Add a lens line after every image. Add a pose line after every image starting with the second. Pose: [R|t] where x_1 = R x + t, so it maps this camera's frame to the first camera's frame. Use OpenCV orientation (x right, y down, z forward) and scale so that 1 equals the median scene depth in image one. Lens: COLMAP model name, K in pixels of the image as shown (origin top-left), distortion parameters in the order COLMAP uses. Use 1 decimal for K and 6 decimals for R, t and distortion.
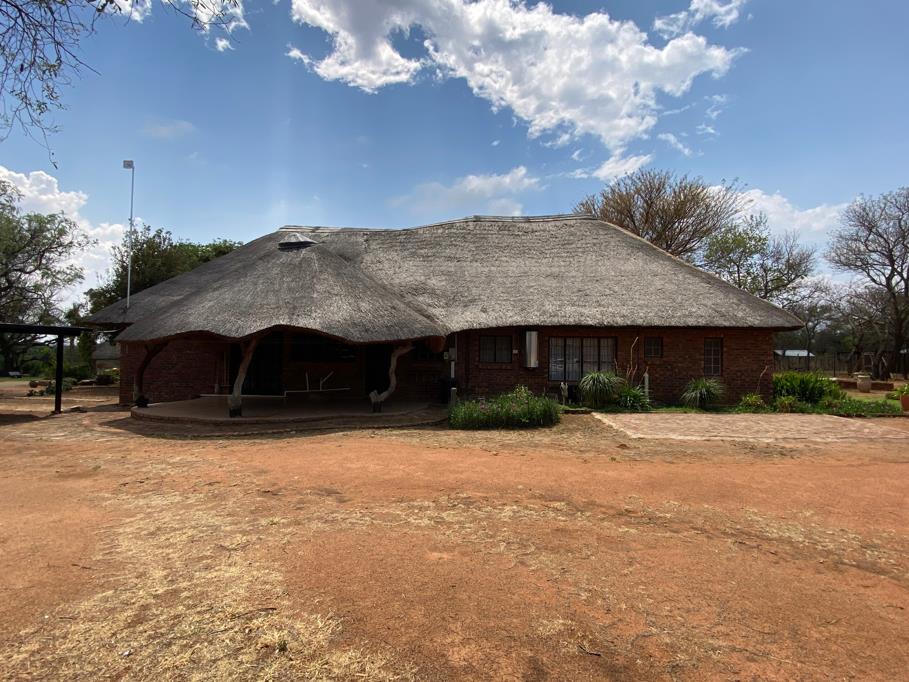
lens RADIAL K [[454.0, 0, 454.5], [0, 454.0, 341.0], [0, 0, 1]] dist [-0.001806, -0.000675]
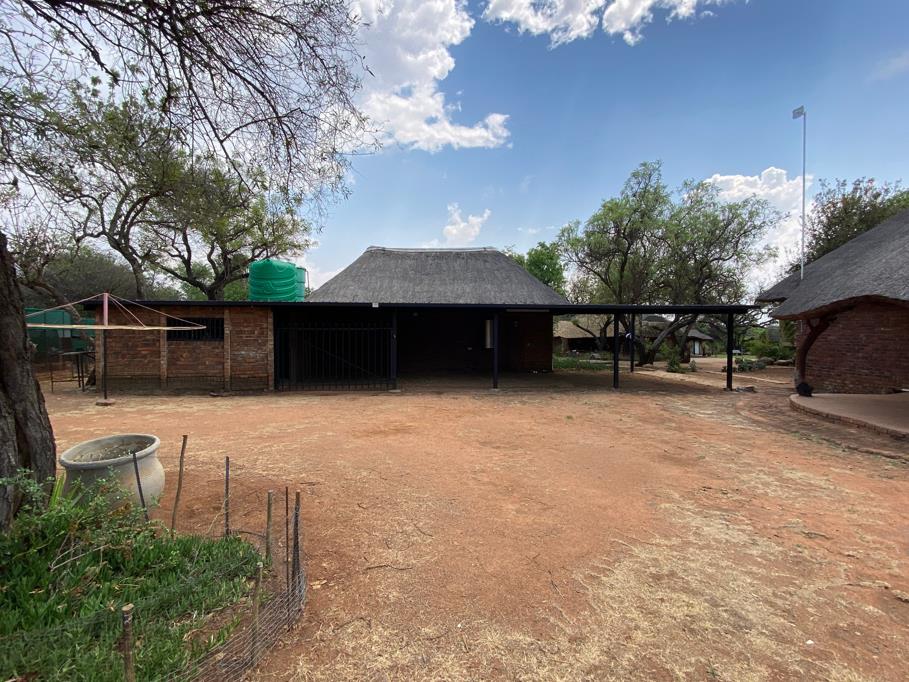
lens RADIAL K [[454.0, 0, 454.5], [0, 454.0, 341.0], [0, 0, 1]] dist [-0.001806, -0.000675]
pose [[0.212894, 0.012579, -0.976994, -0.008942], [0.028210, 0.999421, 0.019015, 0.006331], [0.976668, -0.031609, 0.212416, 0.115000]]
